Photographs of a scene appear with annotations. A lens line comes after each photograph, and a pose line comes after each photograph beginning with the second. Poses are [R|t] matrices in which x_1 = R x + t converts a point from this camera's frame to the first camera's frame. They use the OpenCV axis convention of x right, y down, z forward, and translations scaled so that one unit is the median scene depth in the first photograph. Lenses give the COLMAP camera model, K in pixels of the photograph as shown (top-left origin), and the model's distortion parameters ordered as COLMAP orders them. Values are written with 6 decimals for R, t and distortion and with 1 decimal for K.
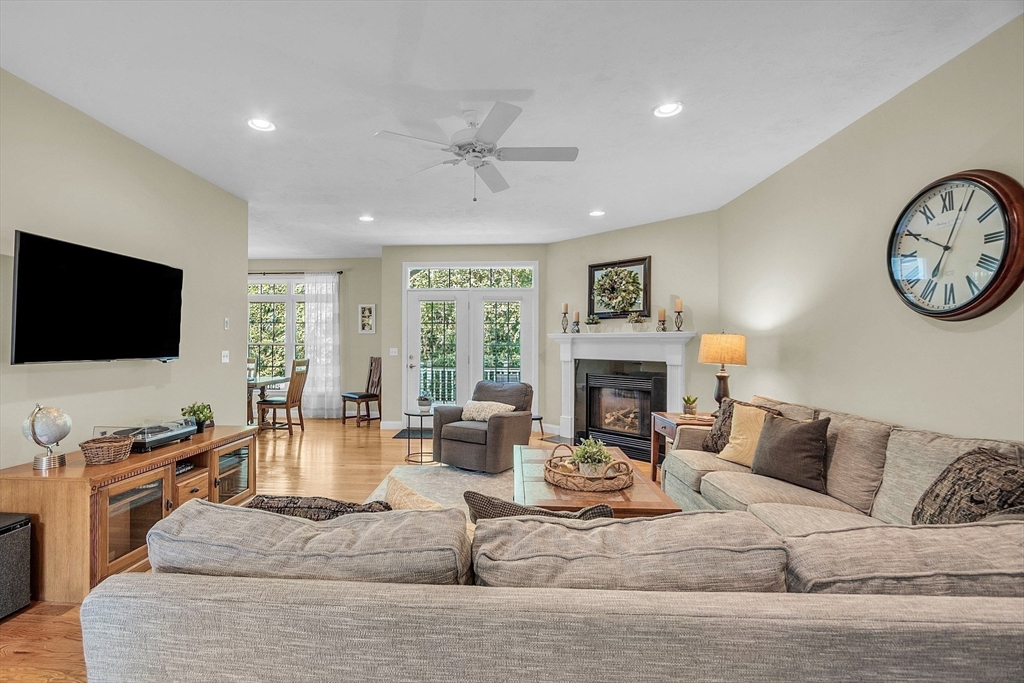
lens RADIAL K [[466.5, 0, 481.5], [0, 466.5, 346.2], [0, 0, 1]] dist [-0.015635, -0.000233]
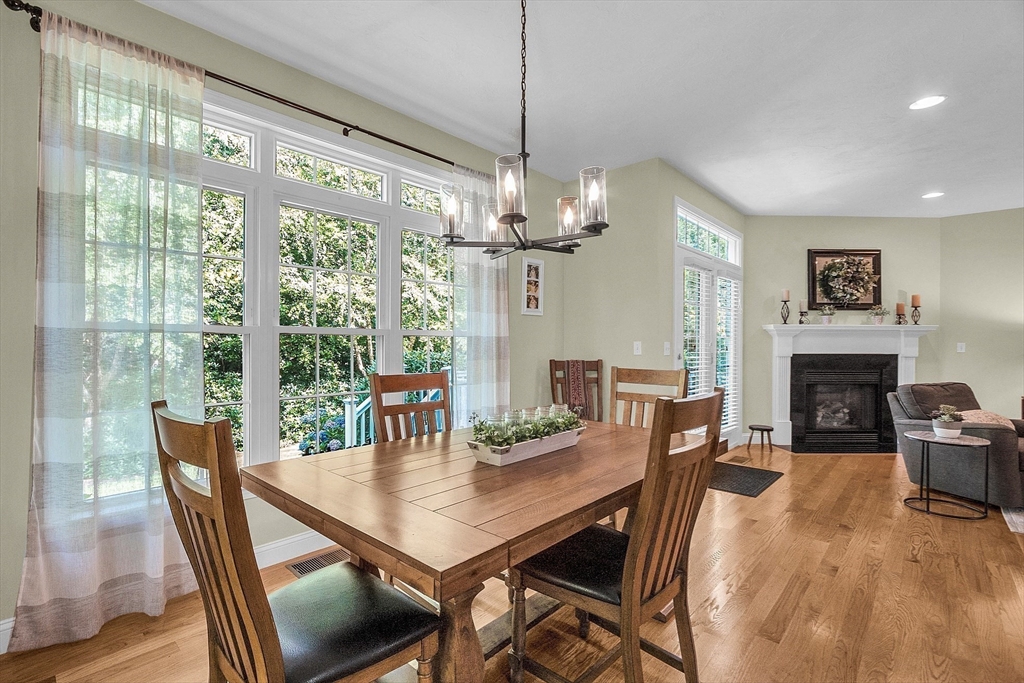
lens RADIAL K [[476.0, 0, 474.6], [0, 476.0, 347.3], [0, 0, 1]] dist [-0.001819, -0.000263]
pose [[0.653374, -0.007109, 0.757002, -0.990531], [0.002985, 0.999972, 0.006814, 0.008006], [-0.757030, -0.002193, 0.653377, 0.991130]]
